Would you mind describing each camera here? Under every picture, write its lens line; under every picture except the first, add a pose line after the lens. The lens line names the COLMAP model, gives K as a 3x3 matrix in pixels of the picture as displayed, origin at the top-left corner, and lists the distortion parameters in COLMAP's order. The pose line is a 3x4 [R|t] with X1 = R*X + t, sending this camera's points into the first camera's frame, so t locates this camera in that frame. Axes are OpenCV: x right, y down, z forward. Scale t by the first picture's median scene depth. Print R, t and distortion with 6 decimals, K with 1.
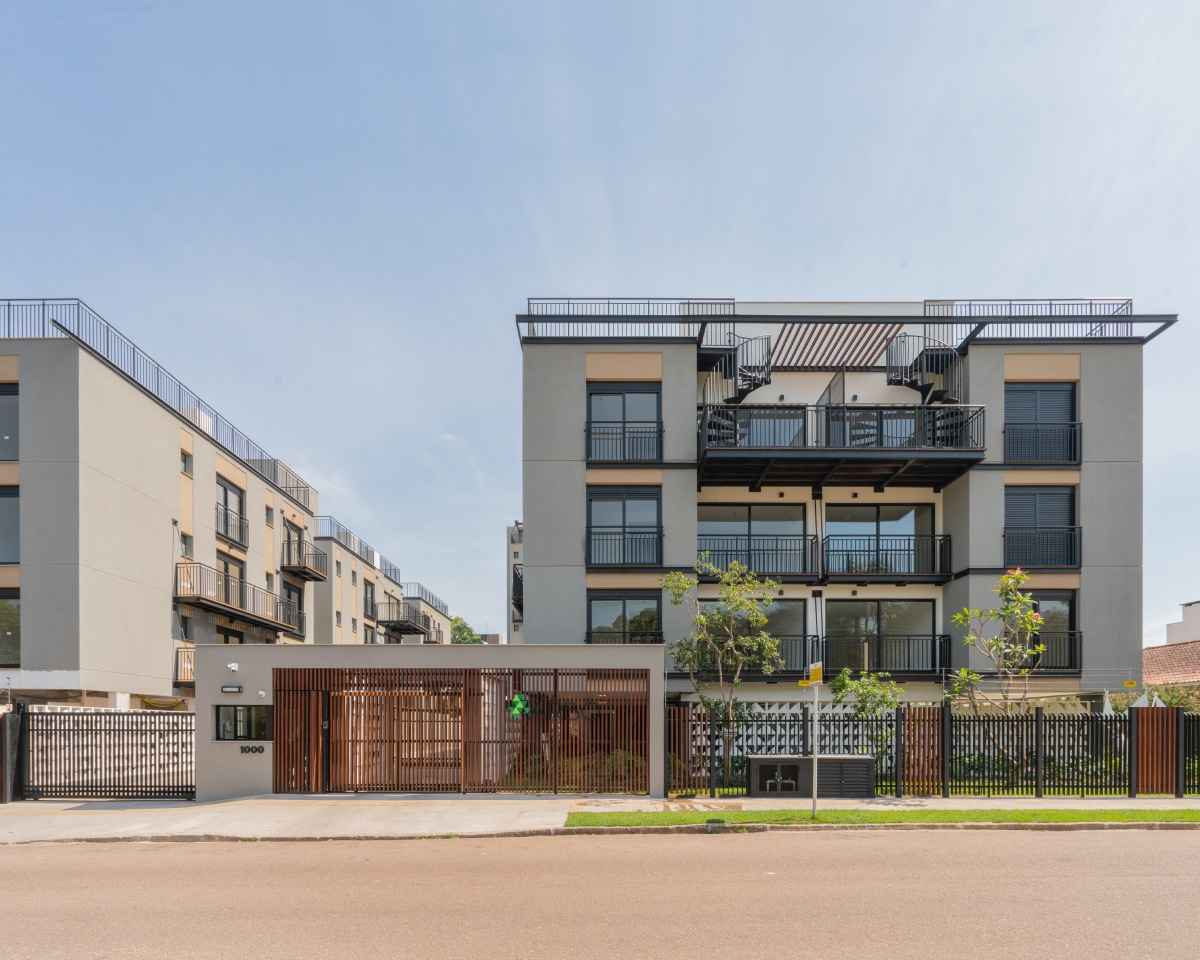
lens RADIAL K [[556.7, 0, 602.2], [0, 556.7, 610.1], [0, 0, 1]] dist [-0.001601, 0.000002]
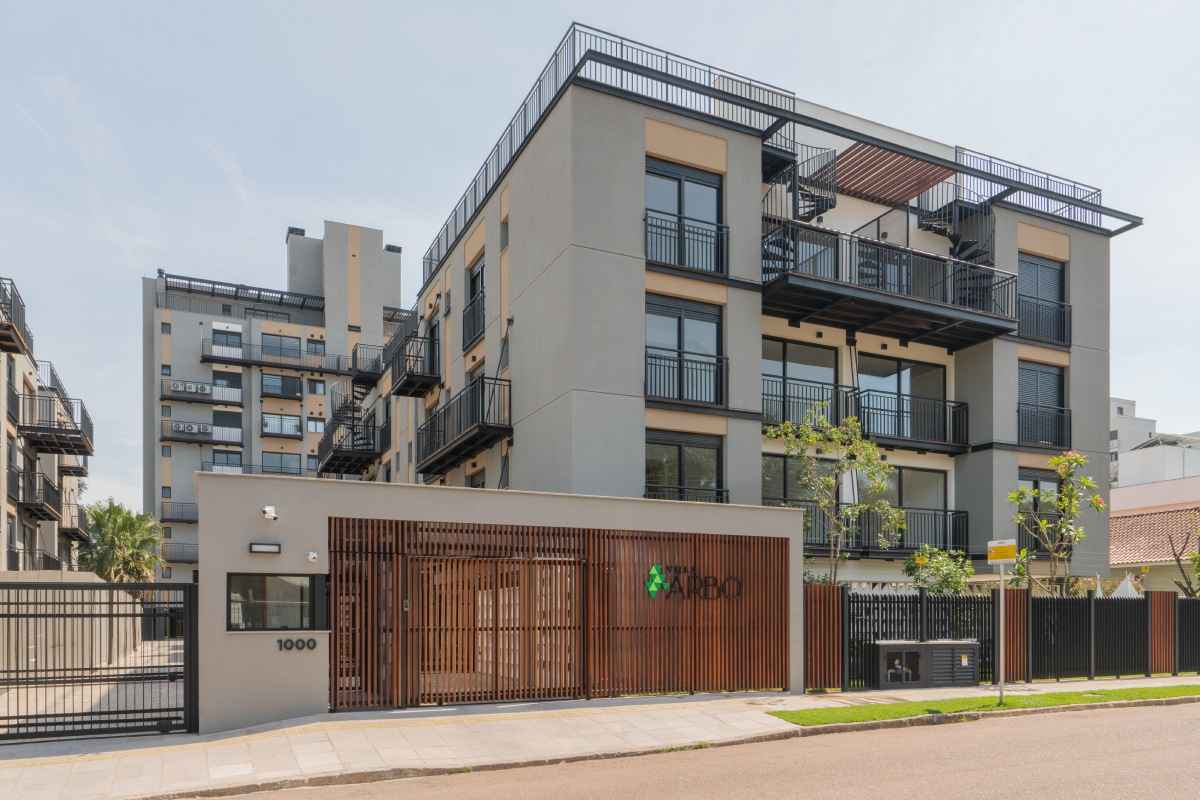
lens RADIAL K [[834.1, 0, 596.8], [0, 834.1, 419.5], [0, 0, 1]] dist [0.034856, -0.032681]
pose [[0.902761, 0.094866, 0.419552, -0.532824], [-0.083292, 0.995469, -0.045867, 0.007957], [-0.422002, 0.006462, 0.906572, -0.008202]]
